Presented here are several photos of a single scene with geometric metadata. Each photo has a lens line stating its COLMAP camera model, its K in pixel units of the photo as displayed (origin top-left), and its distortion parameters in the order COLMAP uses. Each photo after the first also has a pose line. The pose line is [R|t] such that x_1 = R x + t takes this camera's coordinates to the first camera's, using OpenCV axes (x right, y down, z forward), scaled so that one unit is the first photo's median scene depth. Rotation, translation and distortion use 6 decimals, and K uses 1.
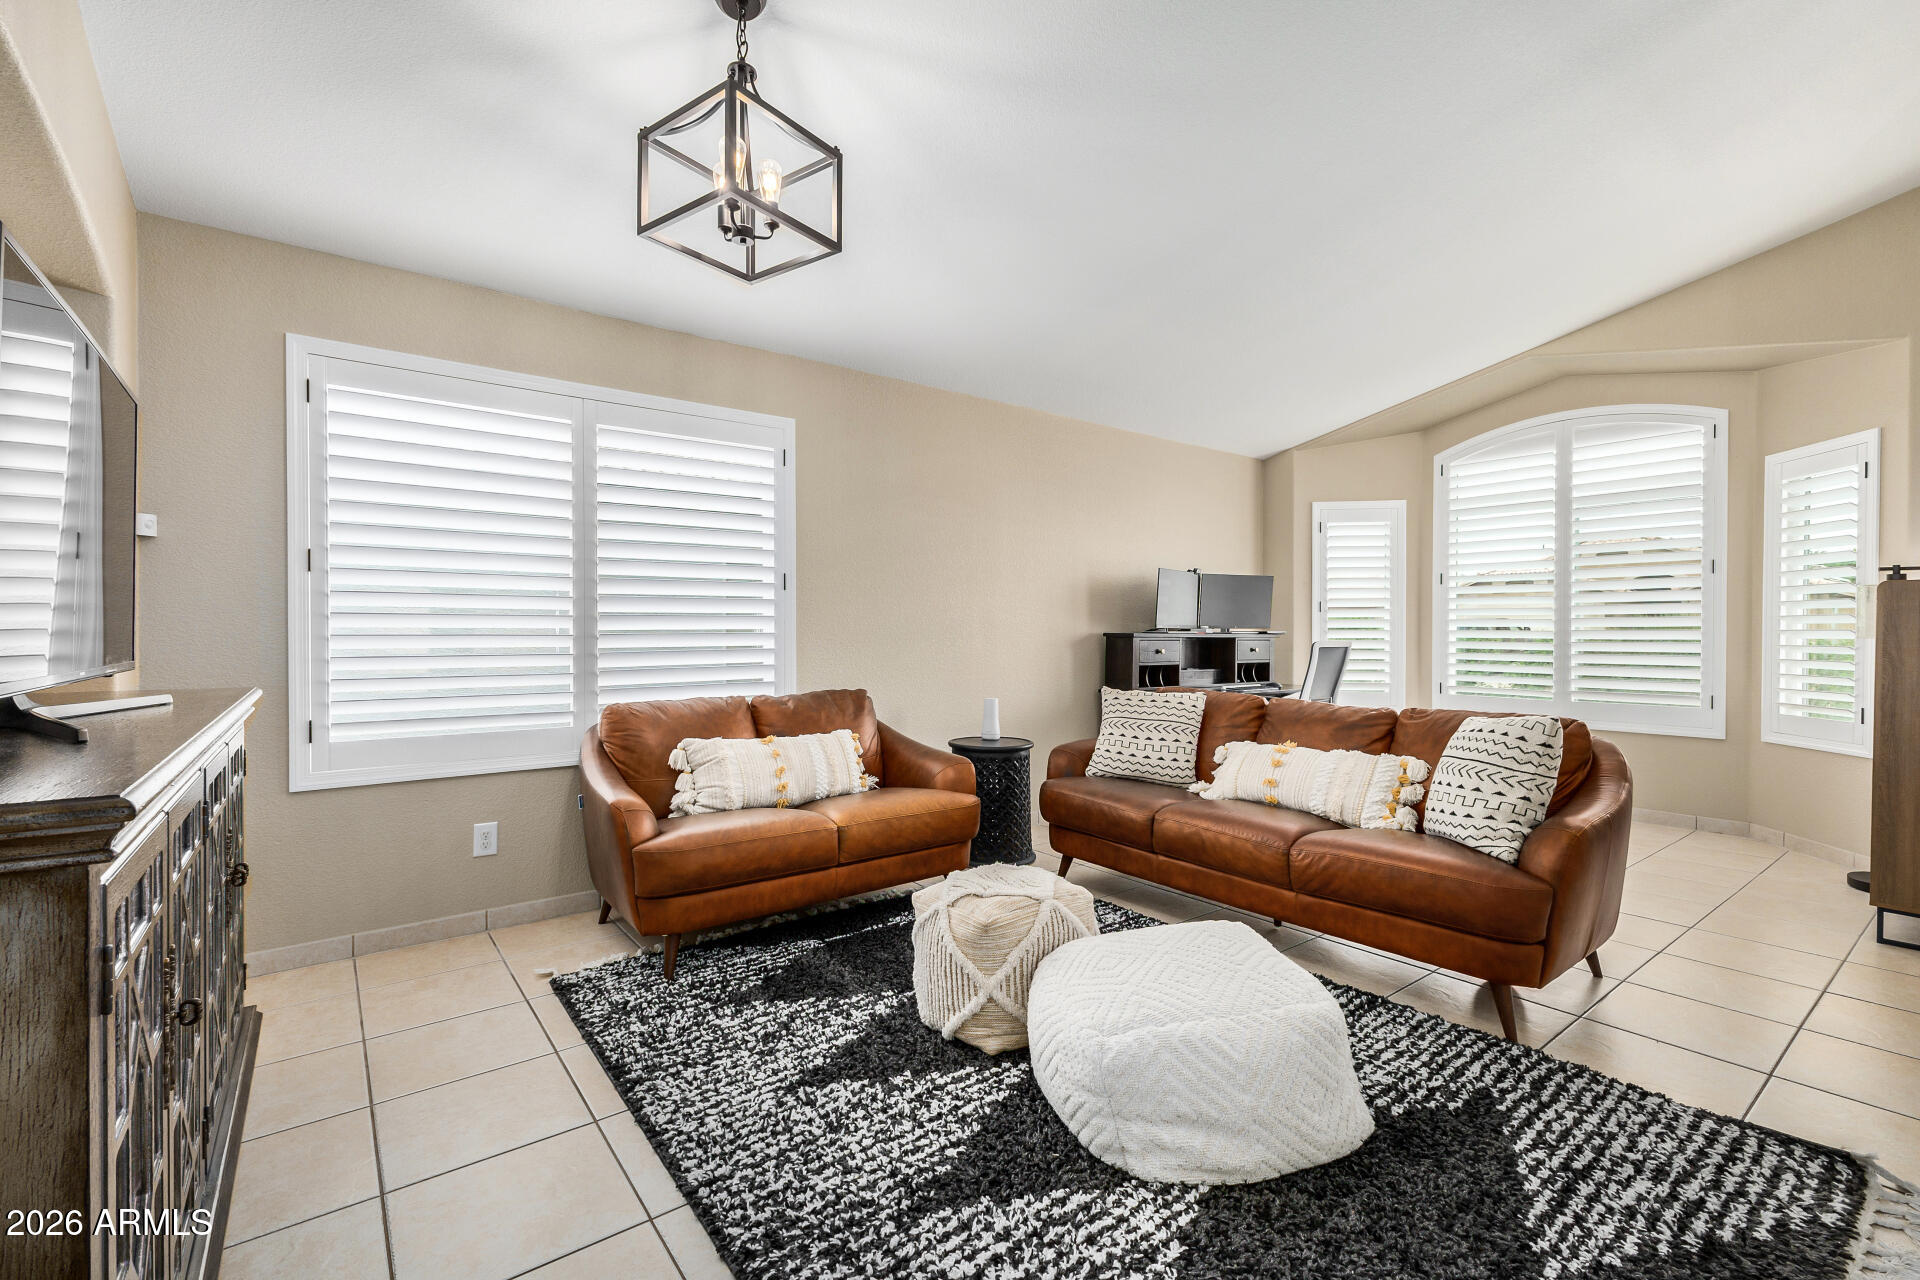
lens RADIAL K [[836.4, 0, 966.7], [0, 836.4, 640.6], [0, 0, 1]] dist [0.001804, -0.000199]
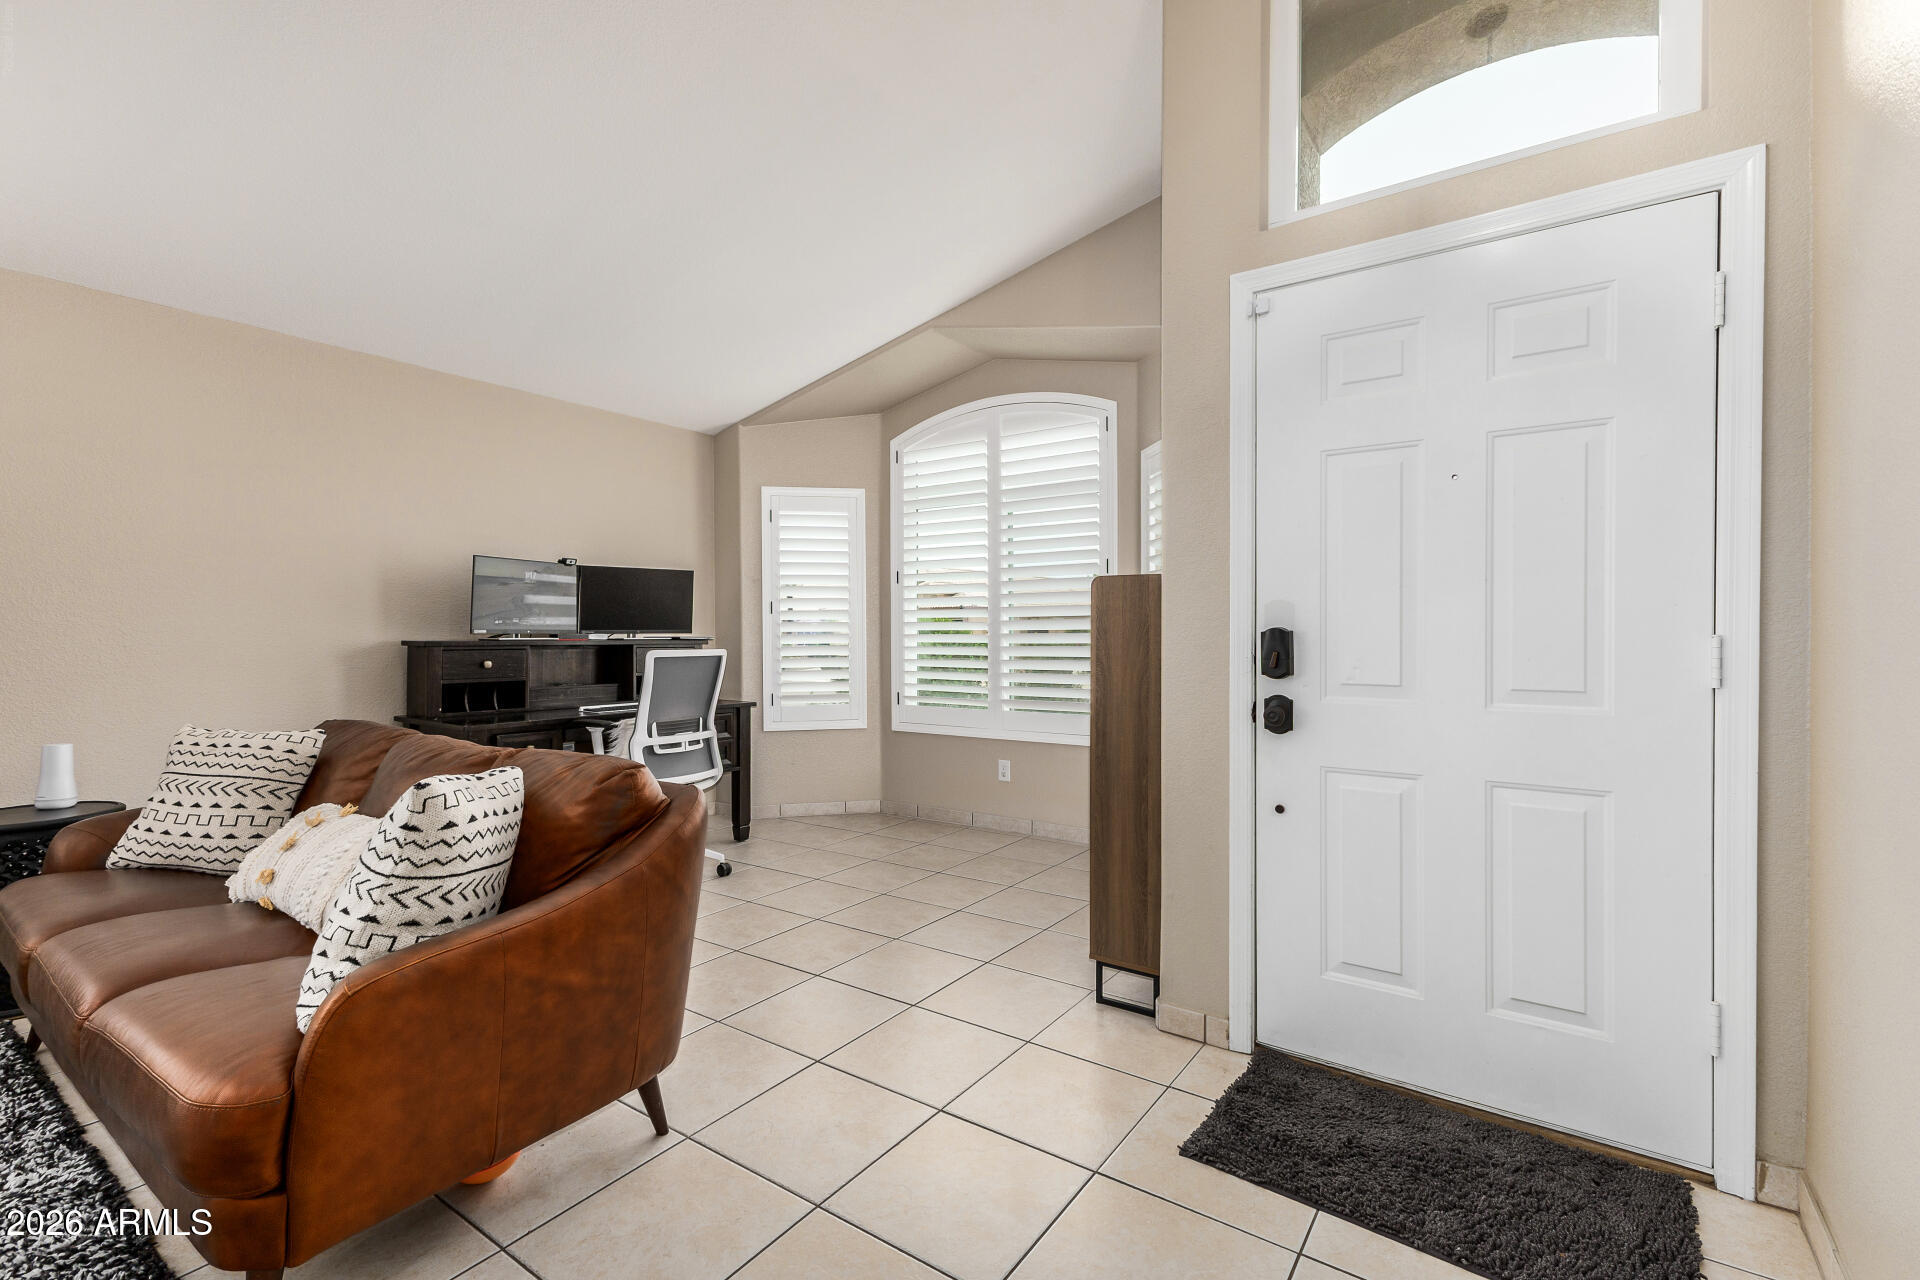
lens RADIAL K [[832.4, 0, 989.8], [0, 832.4, 631.2], [0, 0, 1]] dist [0.000724, -0.000024]
pose [[0.949813, -0.003123, 0.312801, 0.488451], [0.007528, 0.999889, -0.012875, -0.004106], [-0.312726, 0.014584, 0.949731, 0.154554]]
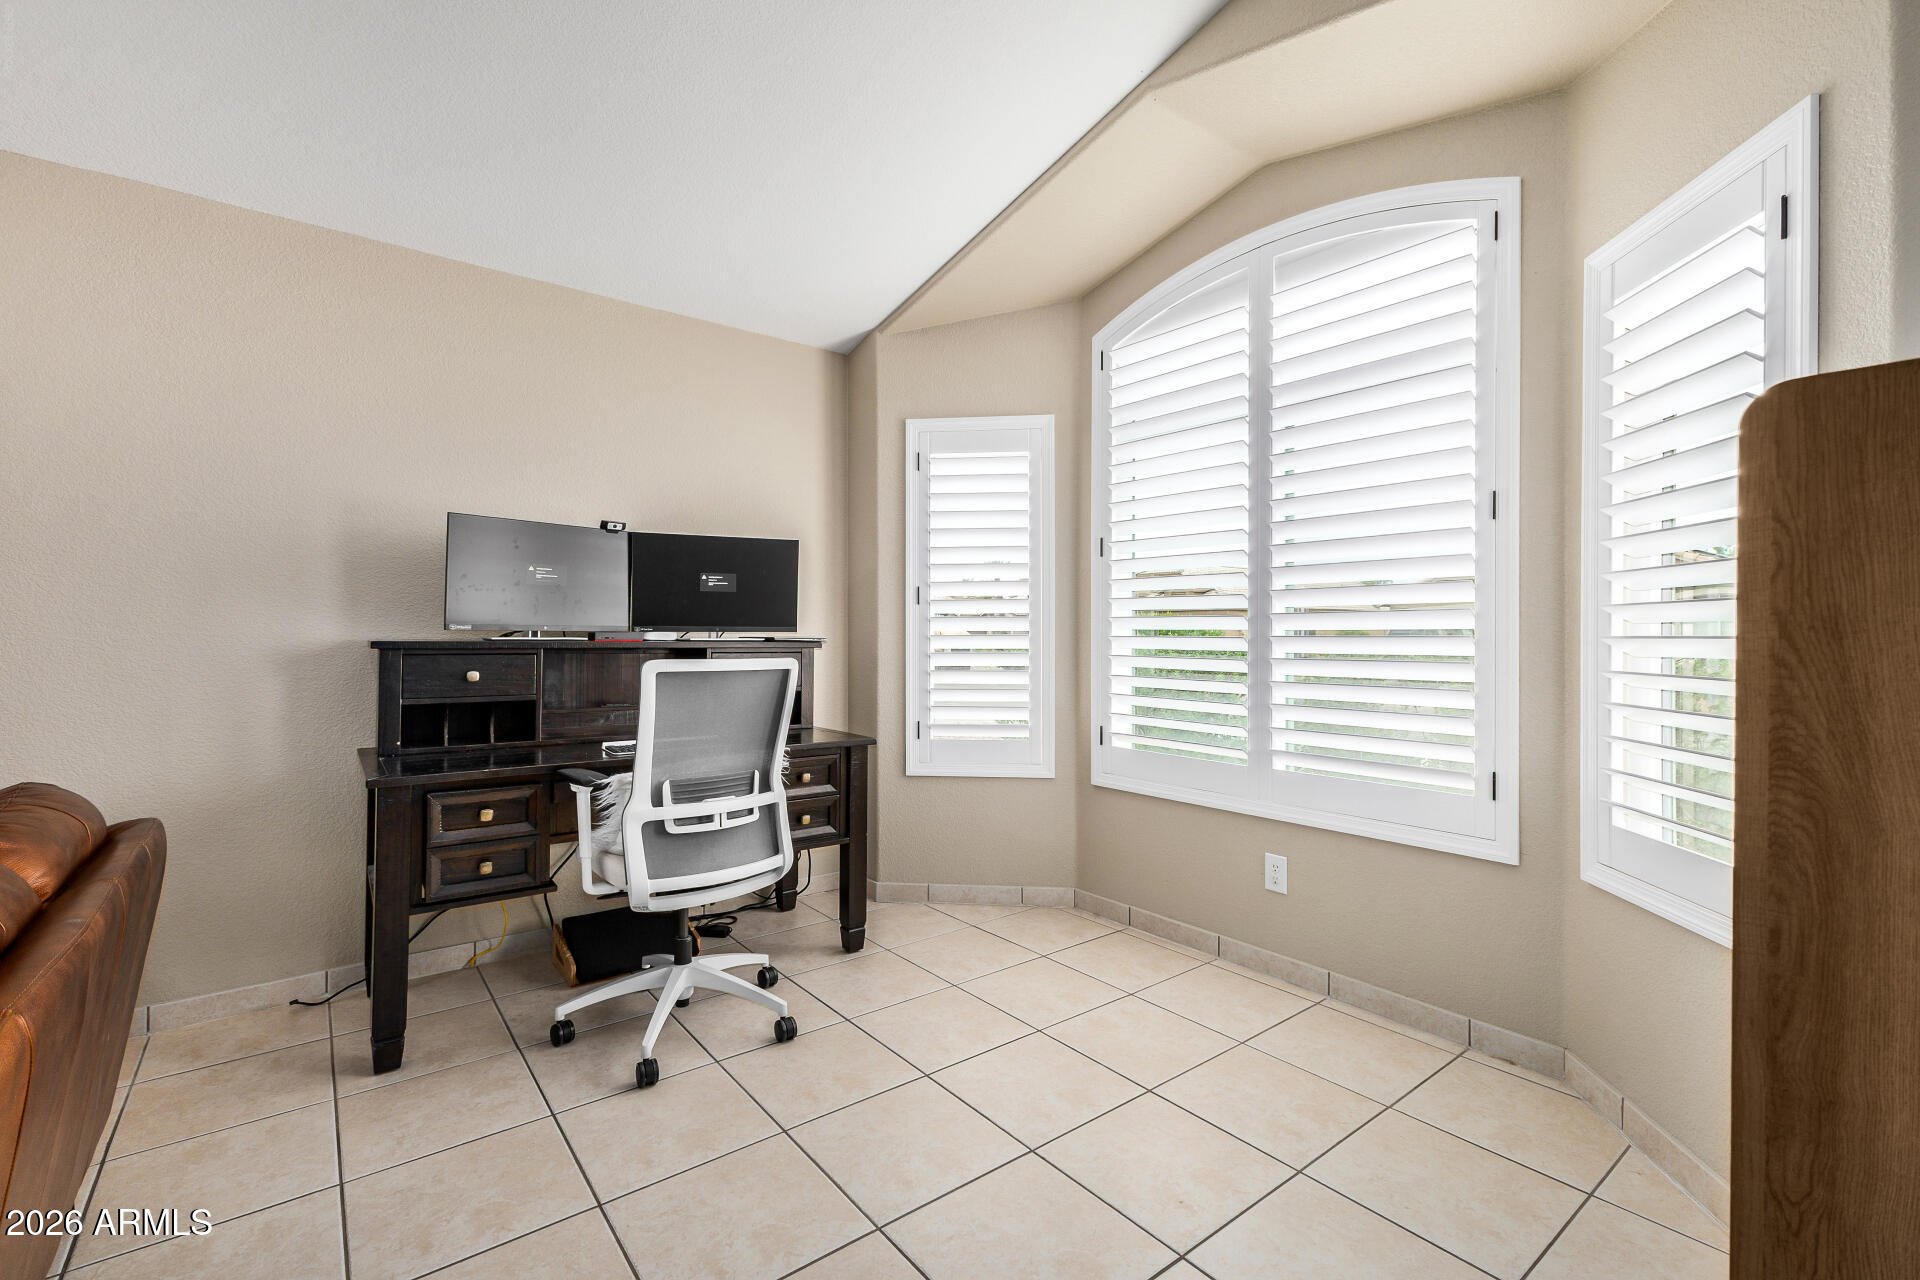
lens RADIAL K [[833.2, 0, 1004.6], [0, 833.2, 631.8], [0, 0, 1]] dist [0.003047, 0.000346]
pose [[0.999460, 0.002029, 0.032792, 0.616983], [-0.001656, 0.999934, -0.011384, -0.010167], [-0.032813, 0.011323, 0.999397, 0.550607]]
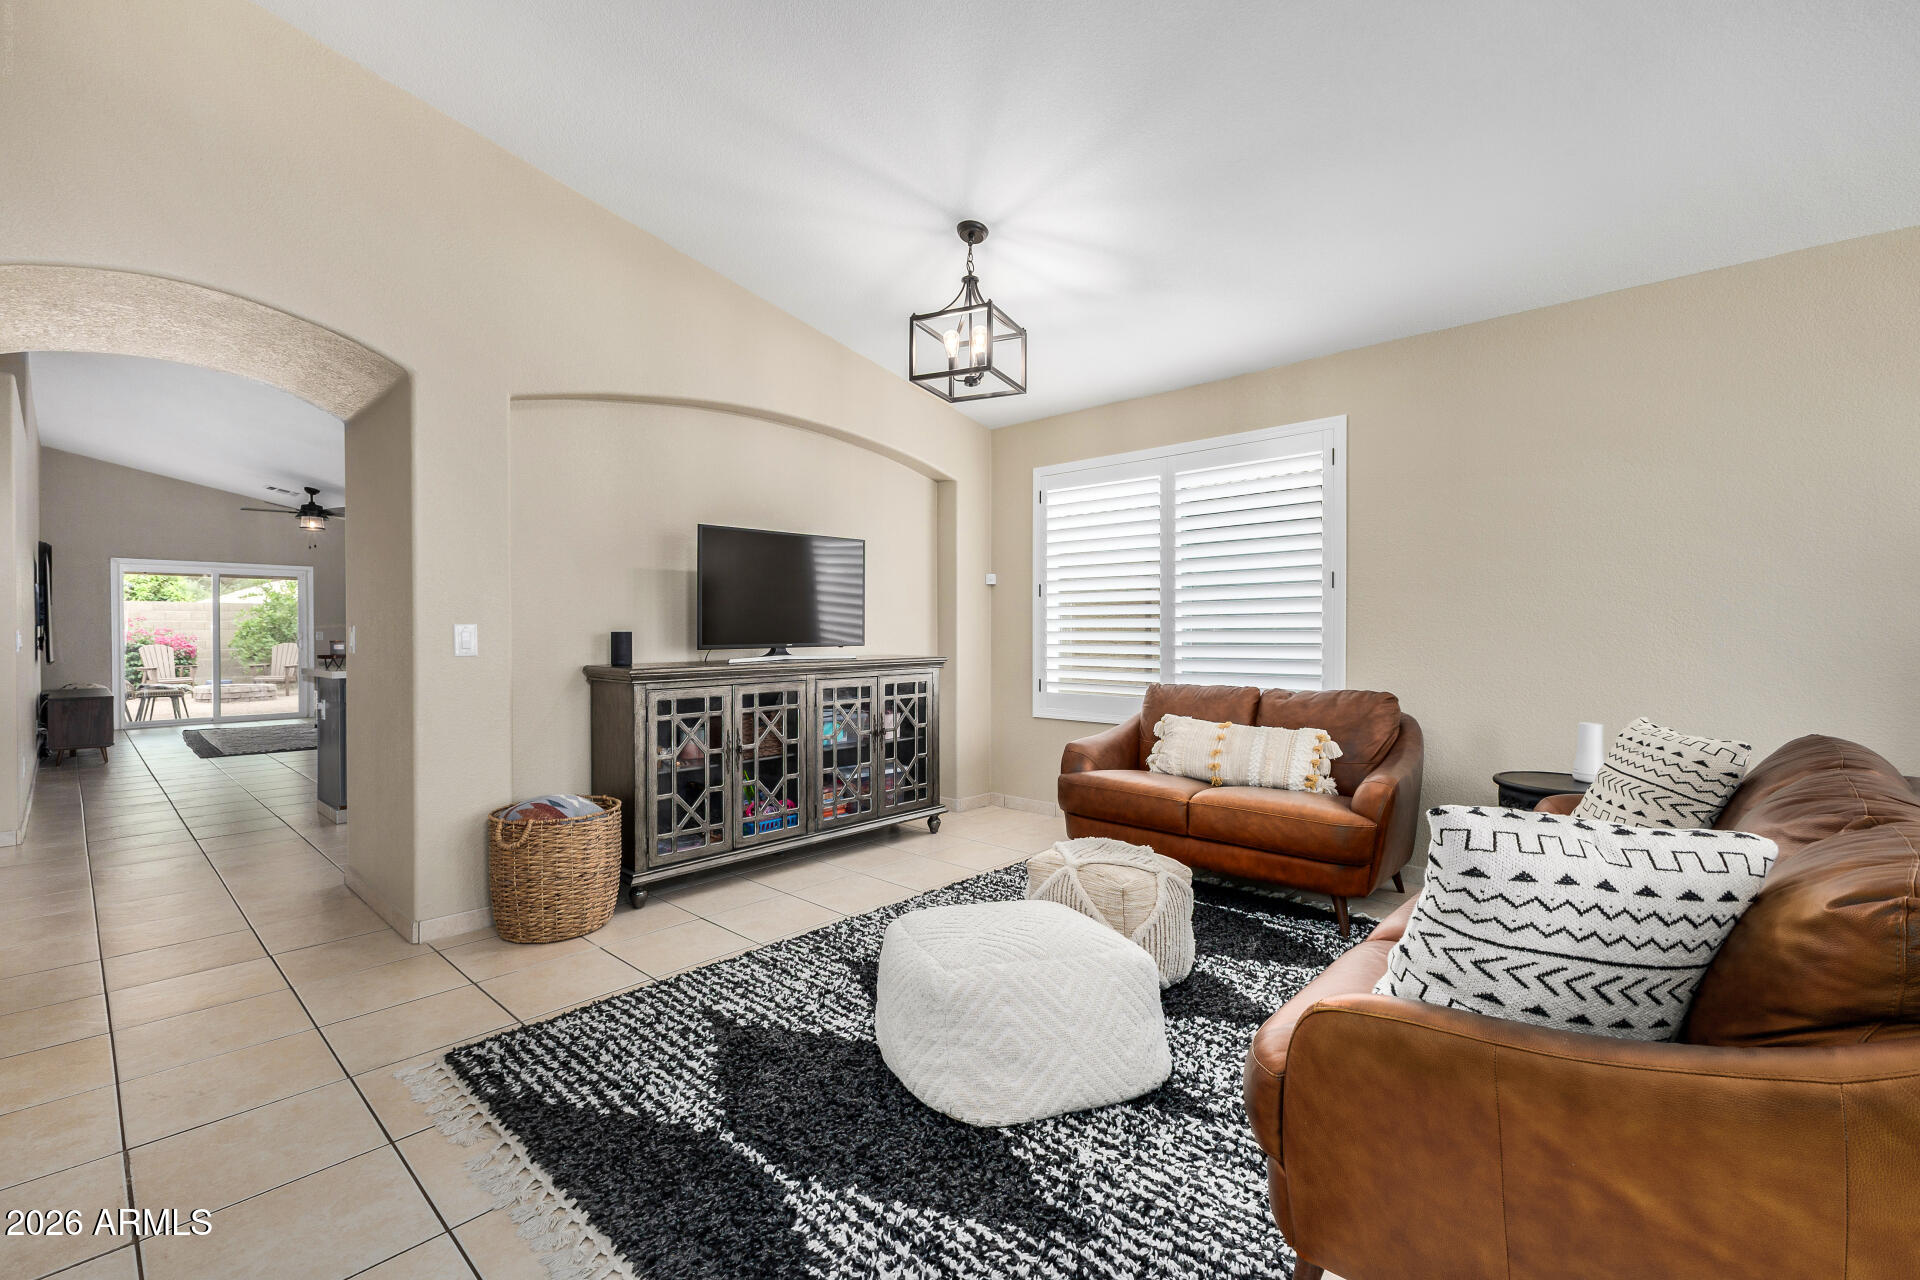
lens RADIAL K [[831.4, 0, 946.2], [0, 831.4, 634.5], [0, 0, 1]] dist [0.004304, -0.000014]
pose [[0.149012, 0.005830, -0.988818, 0.613866], [-0.007278, 0.999962, 0.004799, -0.005262], [0.988809, 0.006482, 0.149049, 0.341029]]
